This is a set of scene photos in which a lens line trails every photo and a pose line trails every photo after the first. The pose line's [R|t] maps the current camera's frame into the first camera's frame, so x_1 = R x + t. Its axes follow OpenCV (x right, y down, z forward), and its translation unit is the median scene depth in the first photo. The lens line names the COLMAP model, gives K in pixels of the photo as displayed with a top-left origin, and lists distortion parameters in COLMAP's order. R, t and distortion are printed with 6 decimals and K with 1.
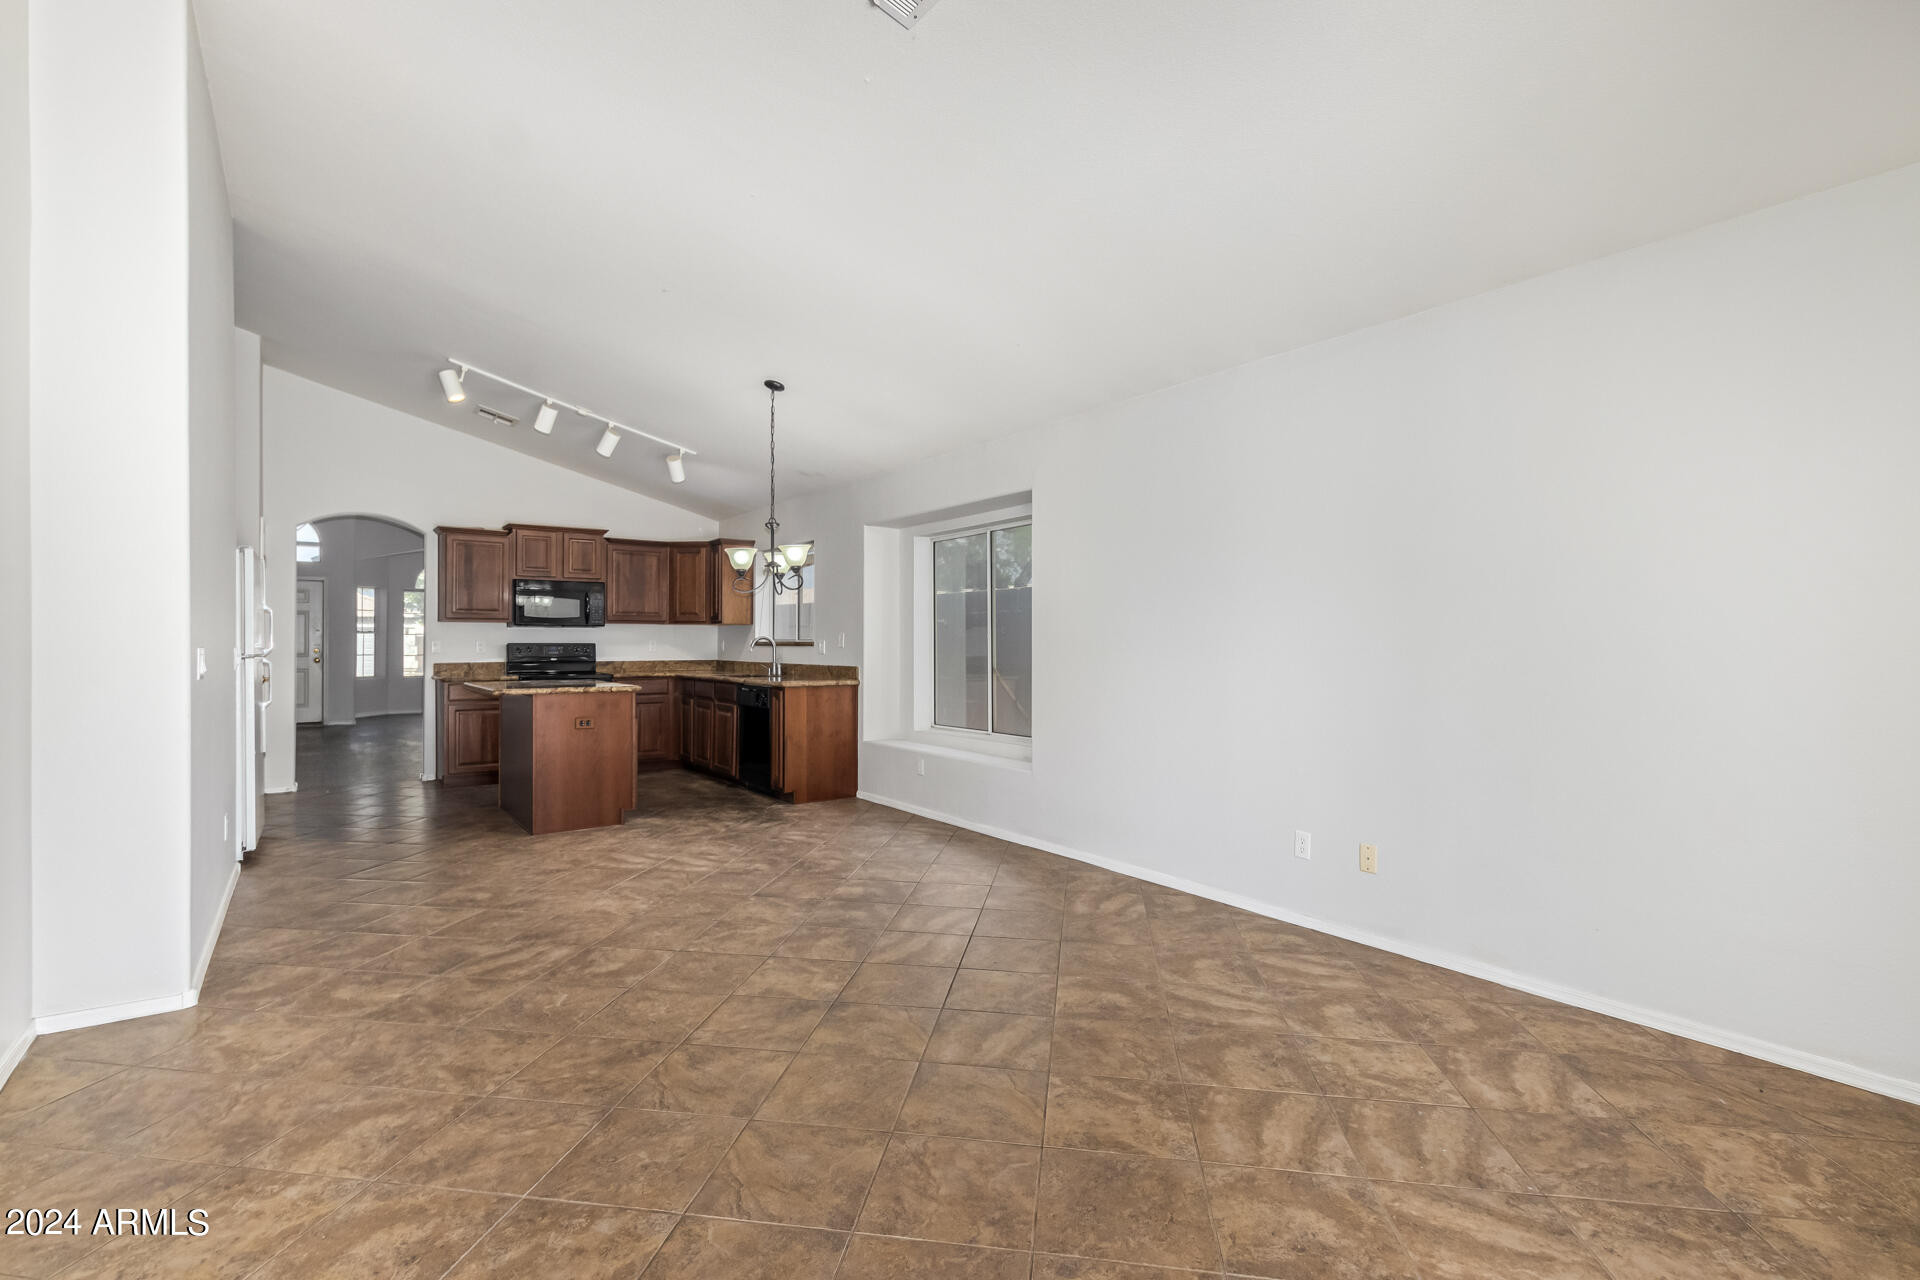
lens RADIAL K [[875.8, 0, 950.0], [0, 875.8, 645.3], [0, 0, 1]] dist [0.001409, 0.000177]
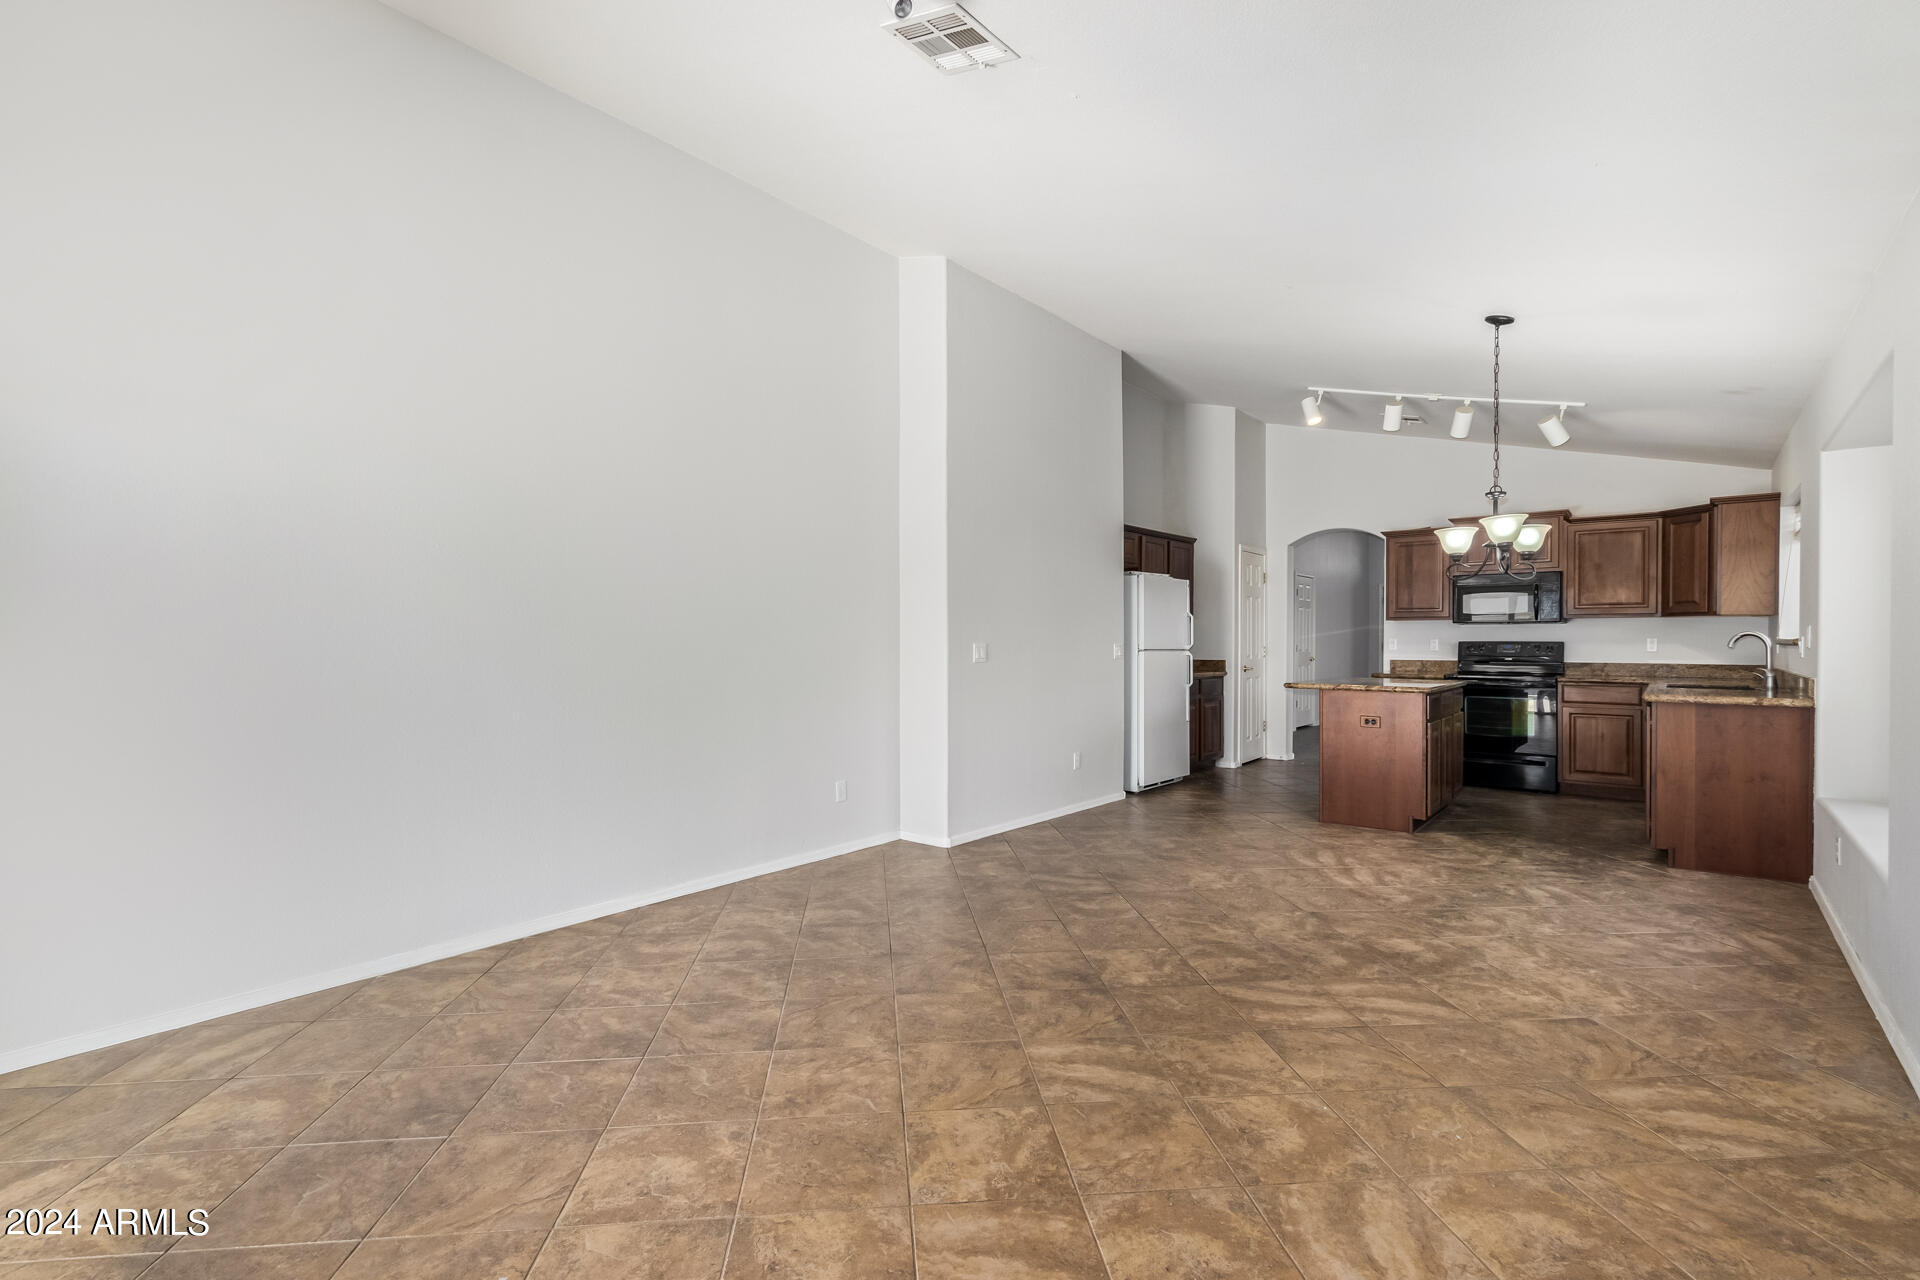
lens RADIAL K [[875.8, 0, 950.0], [0, 875.8, 645.3], [0, 0, 1]] dist [0.001409, 0.000177]
pose [[0.244927, 0.005372, -0.969527, 0.332763], [-0.003081, 0.999984, 0.004763, -0.000600], [0.969537, 0.001820, 0.244939, 0.229315]]
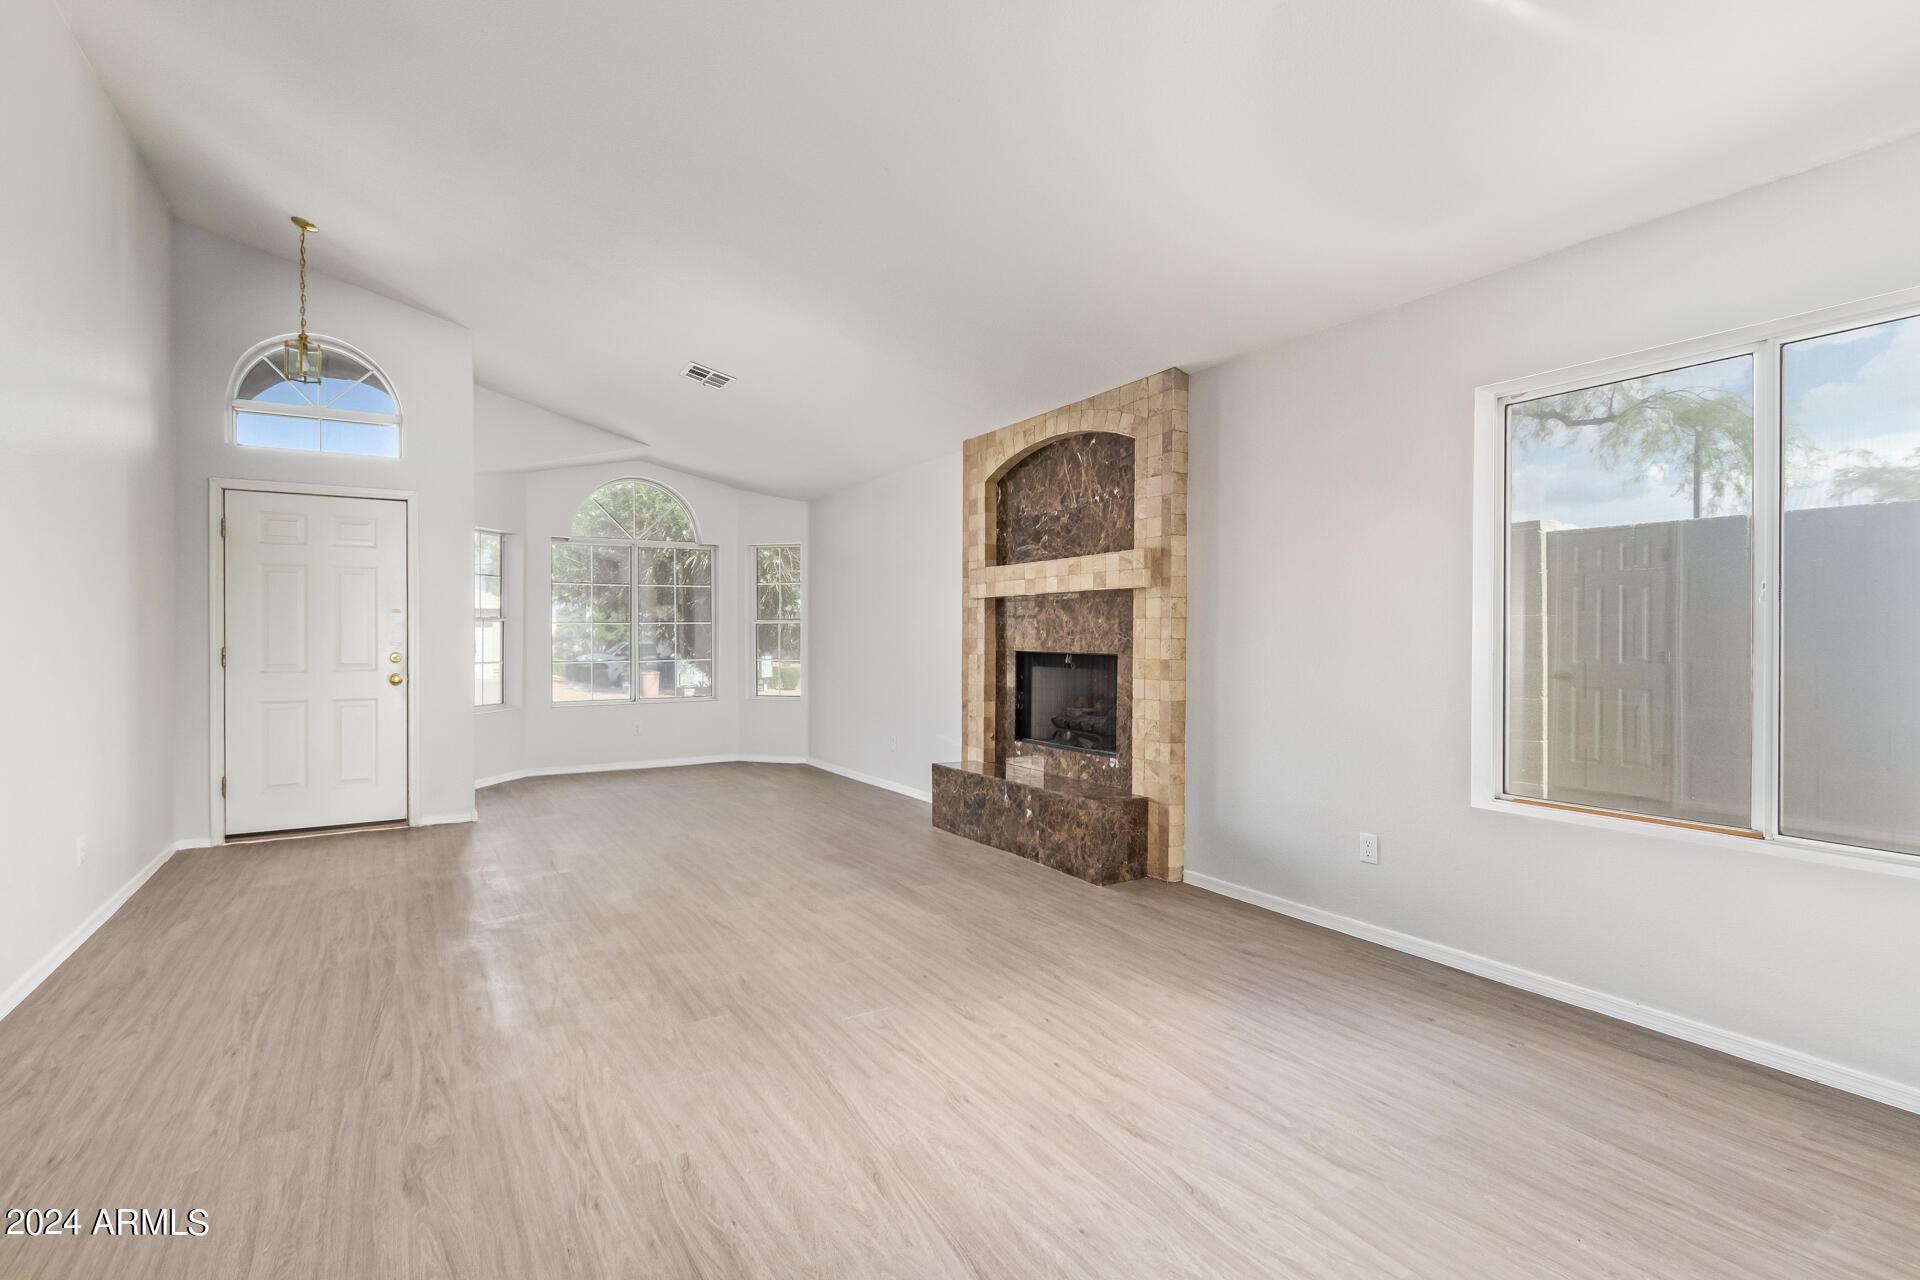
lens RADIAL K [[875.8, 0, 950.0], [0, 875.8, 645.3], [0, 0, 1]] dist [0.001409, 0.000177]
pose [[0.997098, 0.003762, -0.076034, -0.702356], [-0.003162, 0.999963, 0.008003, -0.011137], [0.076061, -0.007740, 0.997073, 0.995302]]
